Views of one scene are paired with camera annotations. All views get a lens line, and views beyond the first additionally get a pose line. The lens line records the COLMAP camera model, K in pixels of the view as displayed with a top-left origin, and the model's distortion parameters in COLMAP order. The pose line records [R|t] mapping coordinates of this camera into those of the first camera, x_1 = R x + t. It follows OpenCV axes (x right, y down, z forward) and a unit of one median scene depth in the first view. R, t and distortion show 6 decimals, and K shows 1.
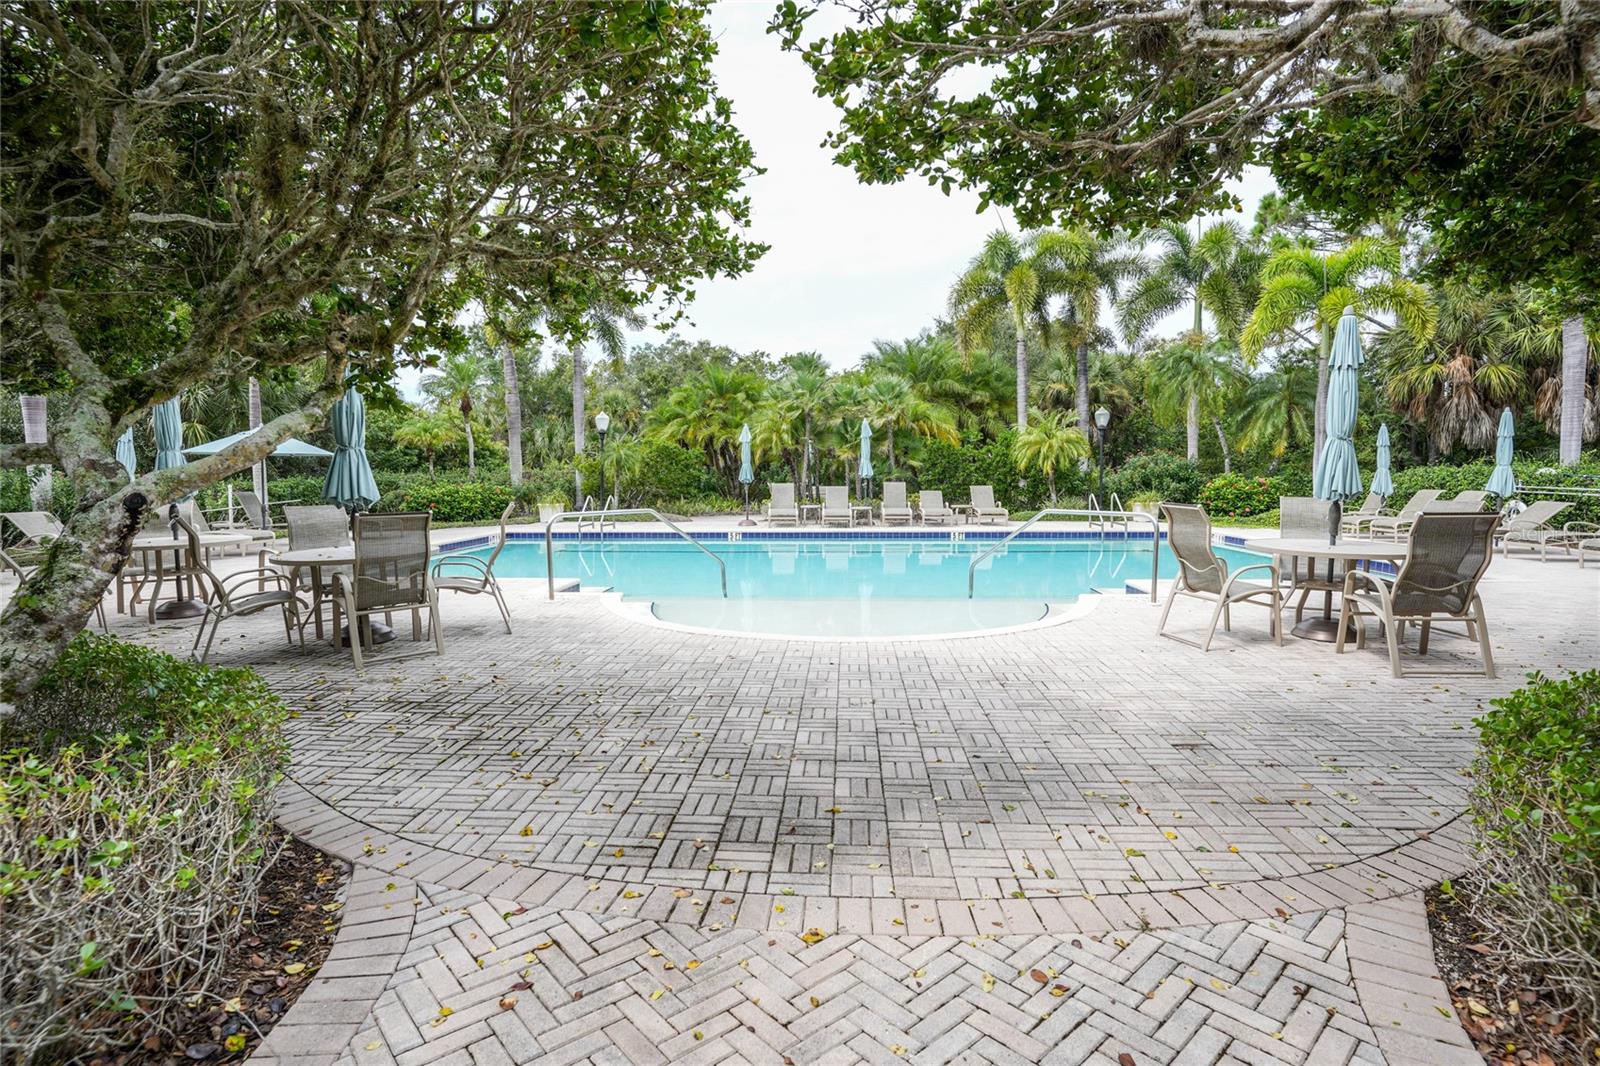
lens RADIAL K [[784.1, 0, 800.4], [0, 784.1, 532.2], [0, 0, 1]] dist [-0.040011, -0.000440]
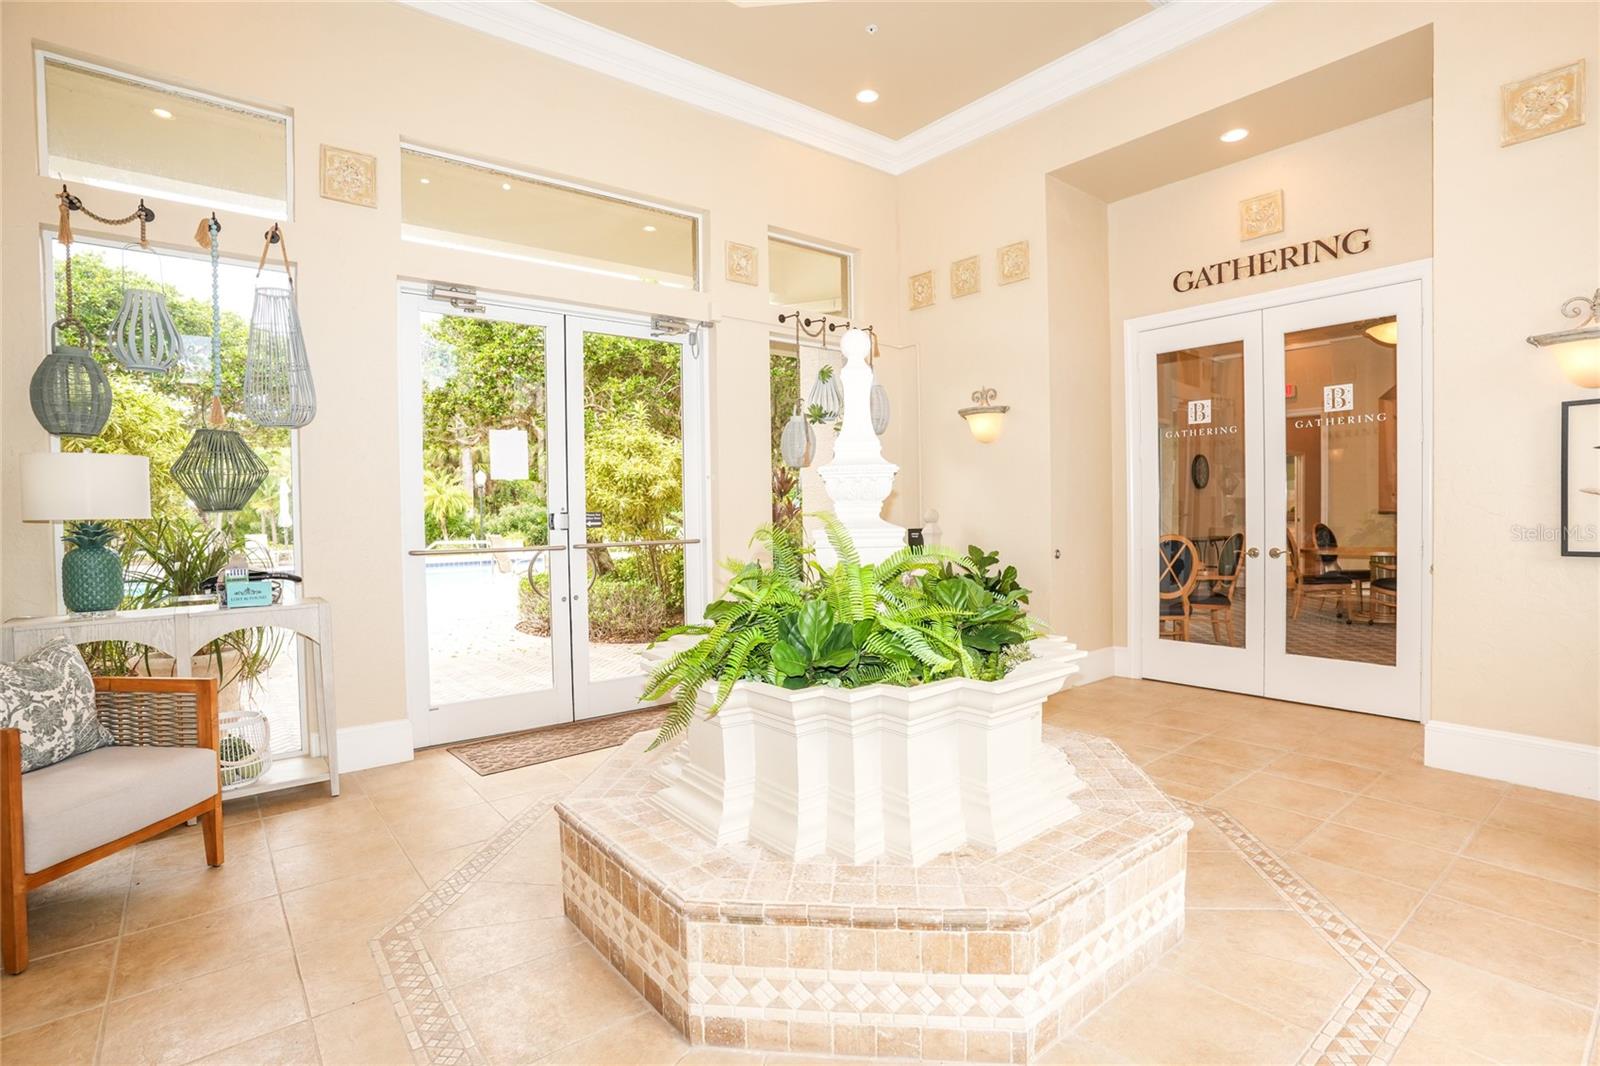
lens RADIAL K [[784.1, 0, 800.0], [0, 784.1, 529.1], [0, 0, 1]] dist [-0.040011, -0.000440]
pose [[0.744630, -0.022266, 0.667106, -0.108193], [0.059513, 0.997678, -0.033131, 0.019448], [-0.664819, 0.064372, 0.744226, -0.384322]]
